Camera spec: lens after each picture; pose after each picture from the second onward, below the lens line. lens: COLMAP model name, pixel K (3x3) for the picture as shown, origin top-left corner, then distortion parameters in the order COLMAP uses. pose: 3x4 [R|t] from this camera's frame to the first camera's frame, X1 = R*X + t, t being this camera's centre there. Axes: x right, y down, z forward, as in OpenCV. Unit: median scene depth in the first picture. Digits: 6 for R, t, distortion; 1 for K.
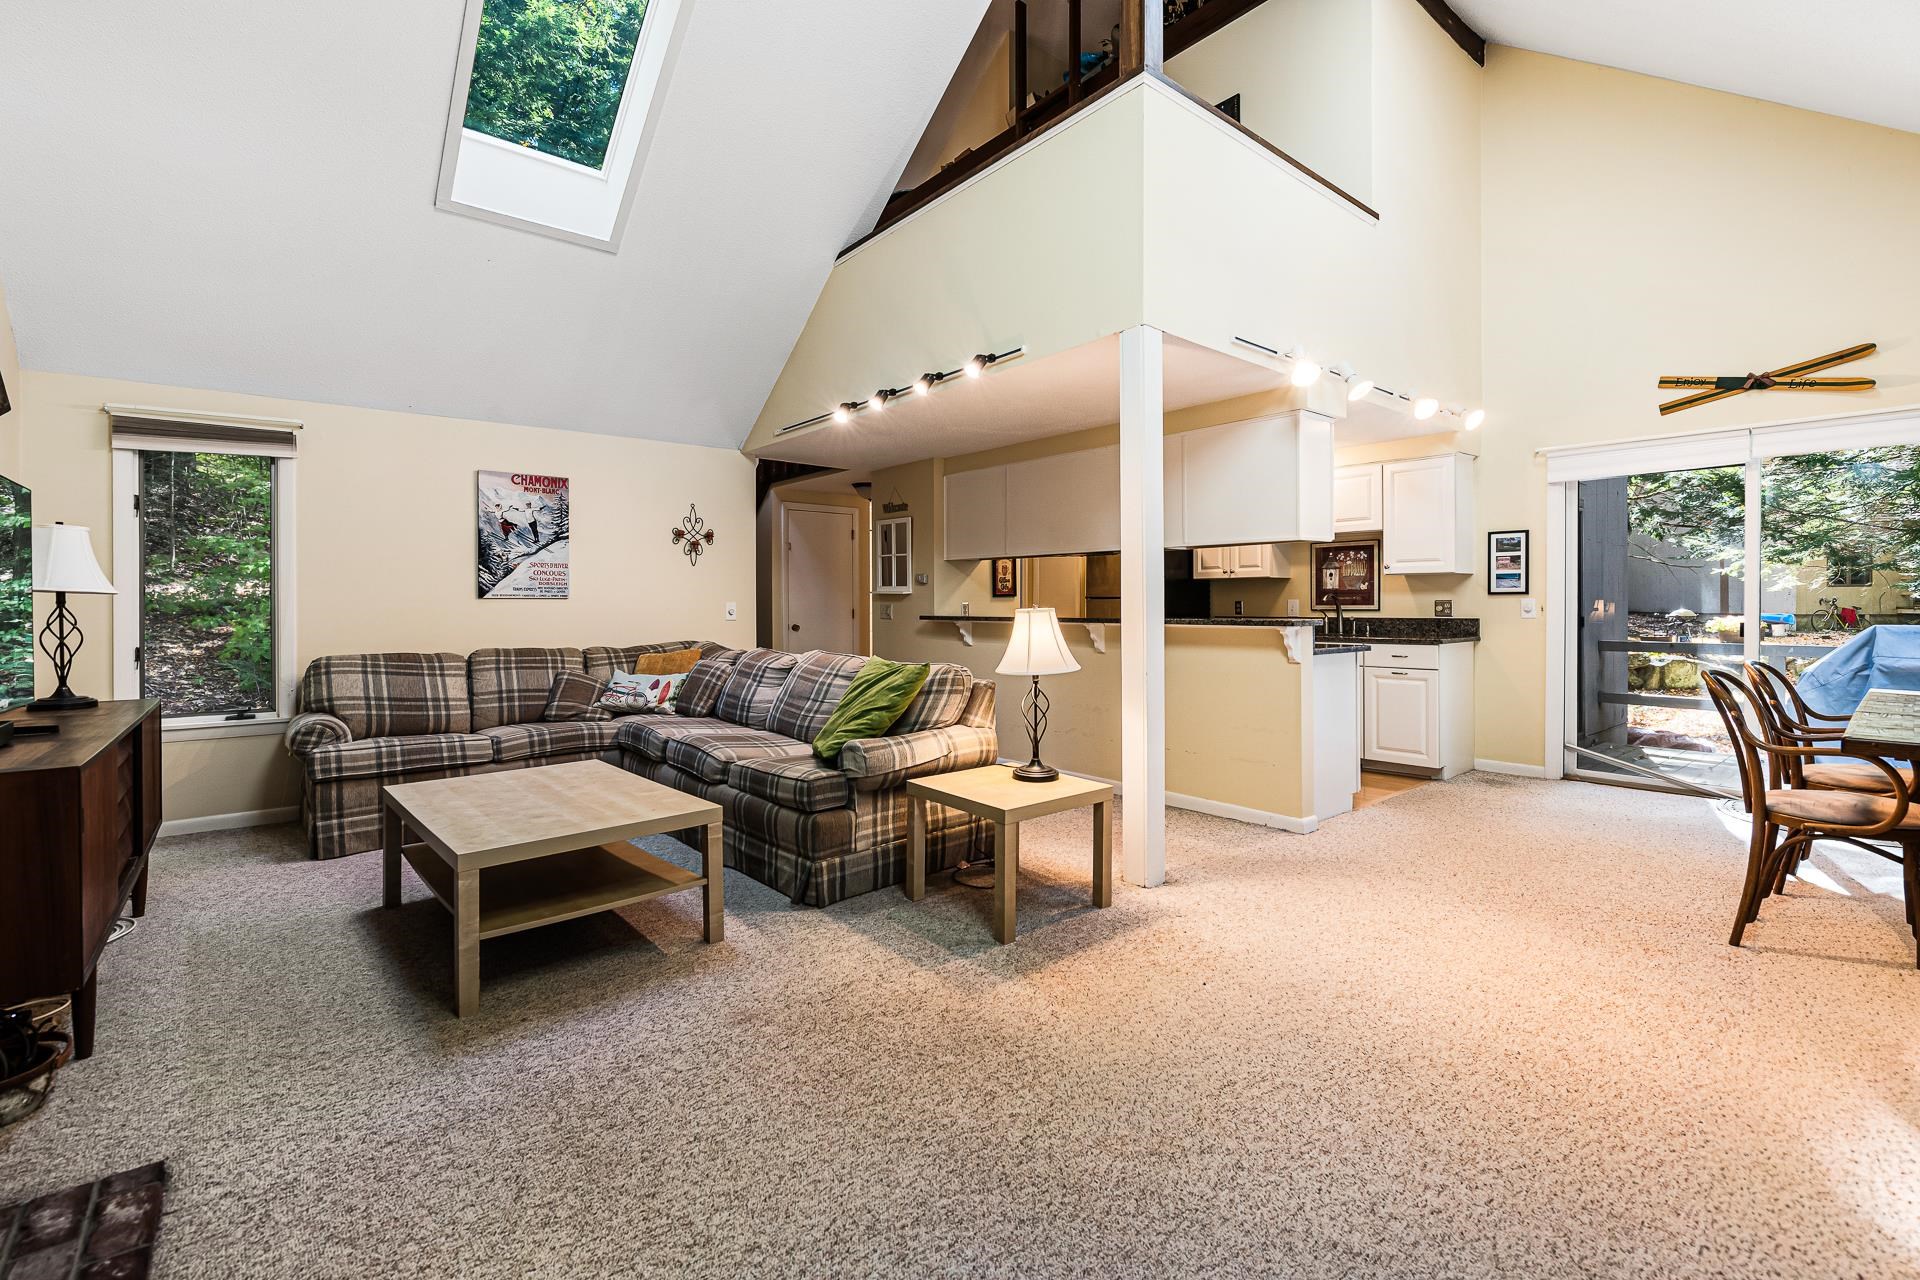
lens RADIAL K [[837.3, 0, 939.2], [0, 837.3, 606.7], [0, 0, 1]] dist [-0.003441, -0.000522]
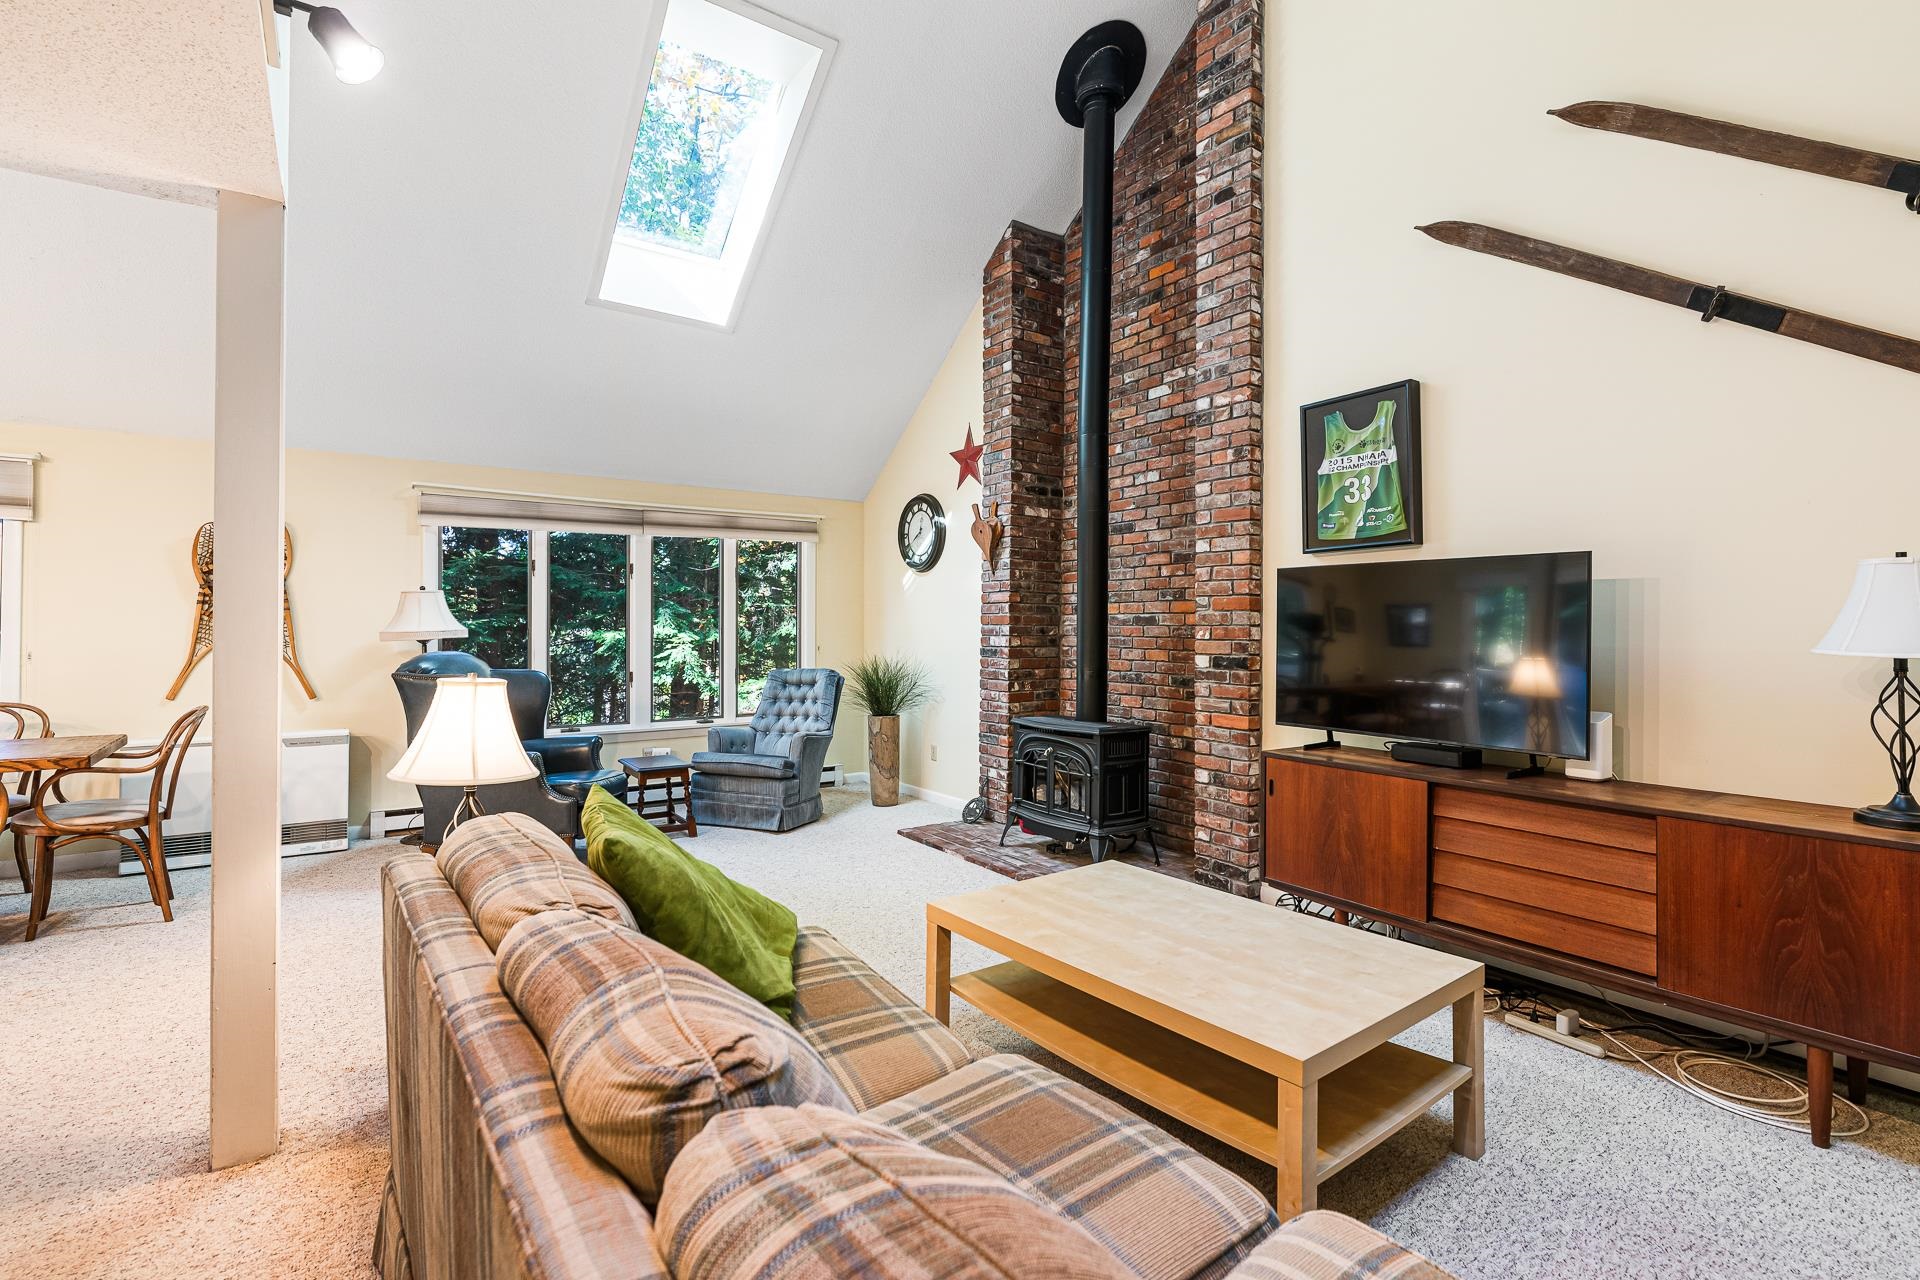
lens RADIAL K [[884.2, 0, 947.4], [0, 884.2, 629.0], [0, 0, 1]] dist [-0.009061, 0.001298]
pose [[-0.998398, -0.002367, 0.056526, -0.168768], [-0.002344, 0.999997, 0.000462, -0.021922], [-0.056527, 0.000329, -0.998401, 0.993189]]
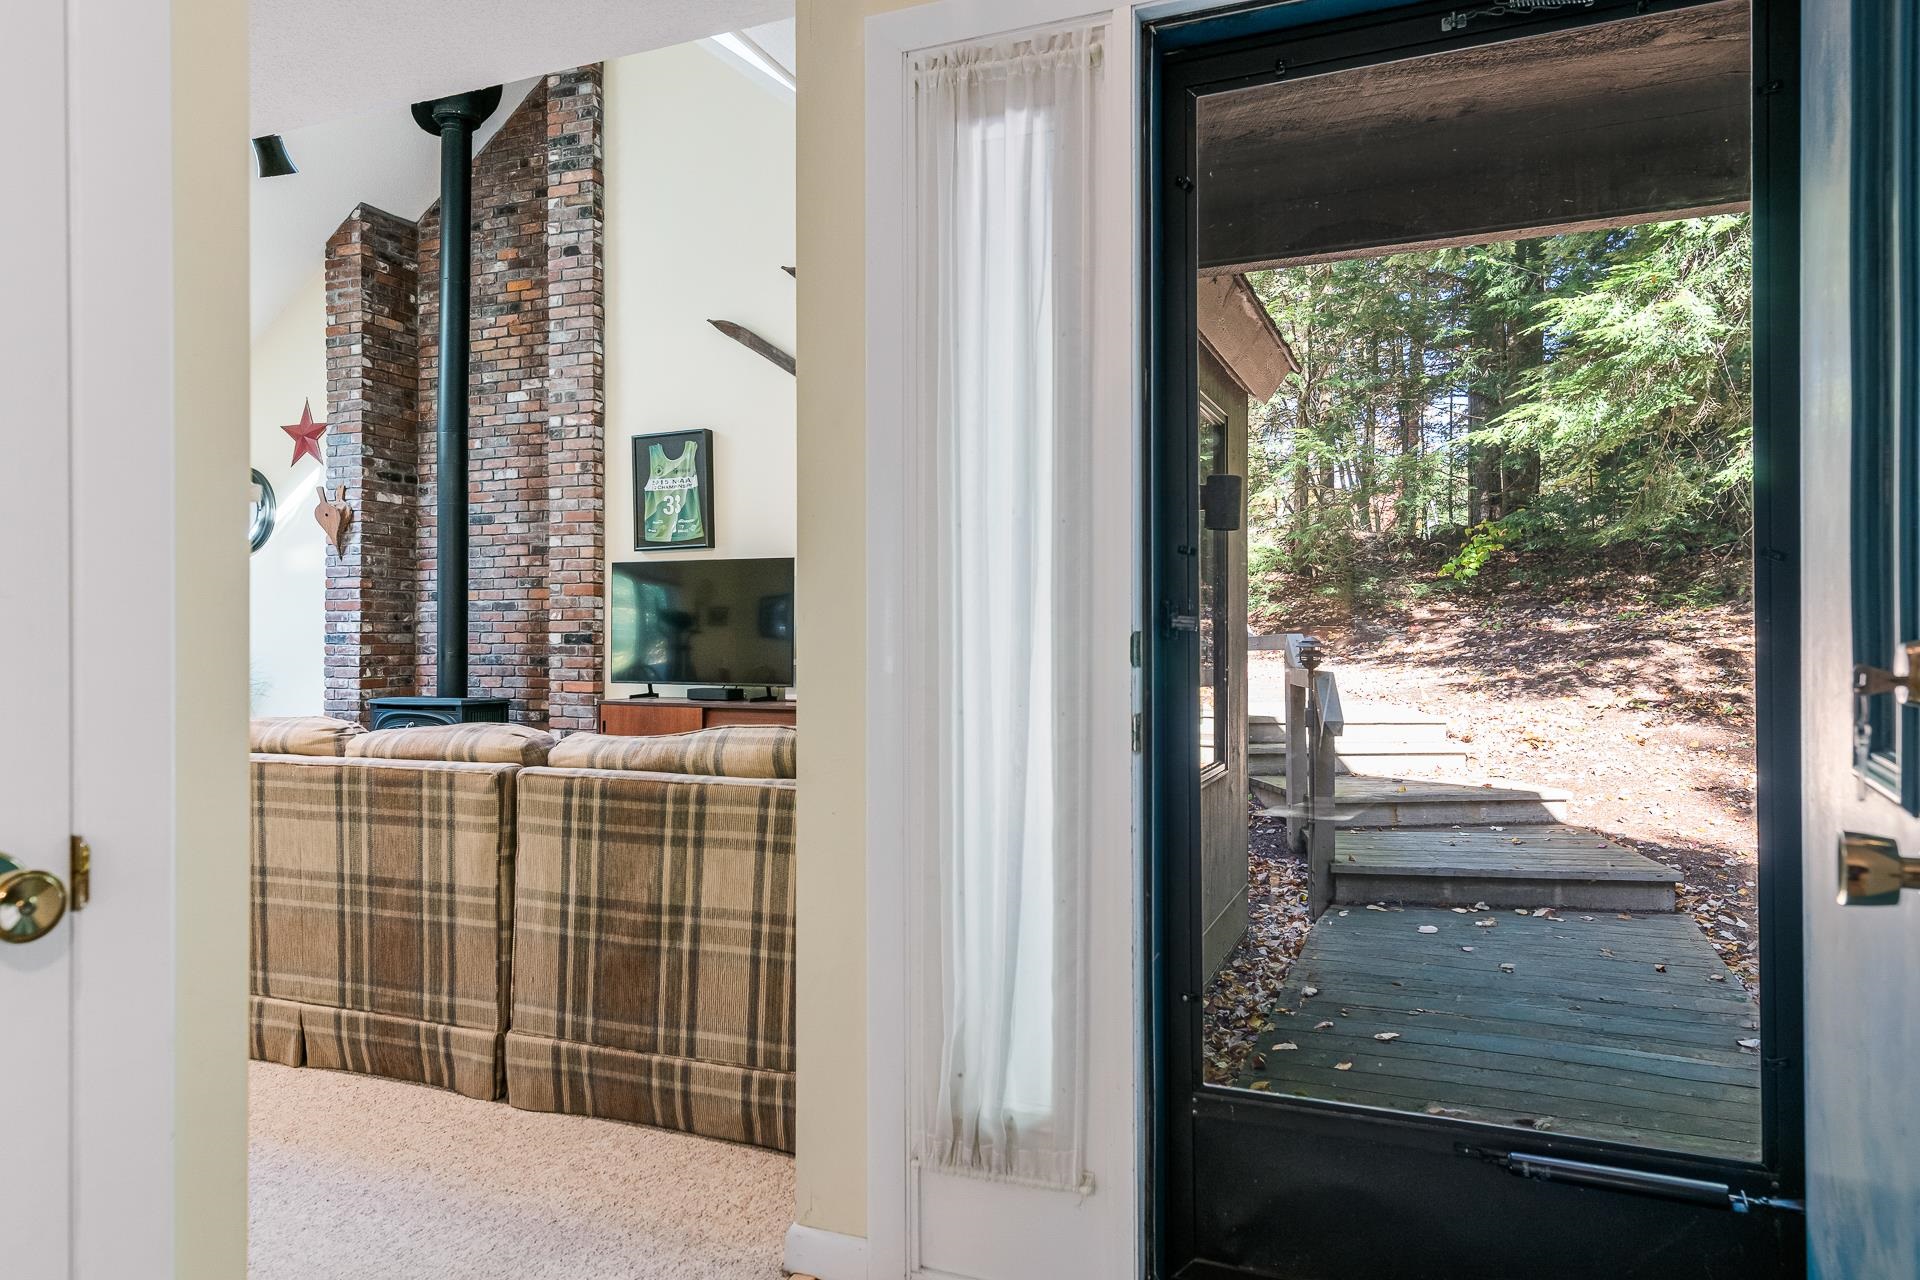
lens RADIAL K [[1171.7, 0, 961.2], [0, 1171.7, 634.2], [0, 0, 1]] dist [0.023389, 0.002903]
pose [[-0.862147, -0.000581, -0.506659, -0.092457], [0.003180, 0.999973, -0.006558, 0.011434], [0.506649, -0.007265, -0.862122, 1.477438]]
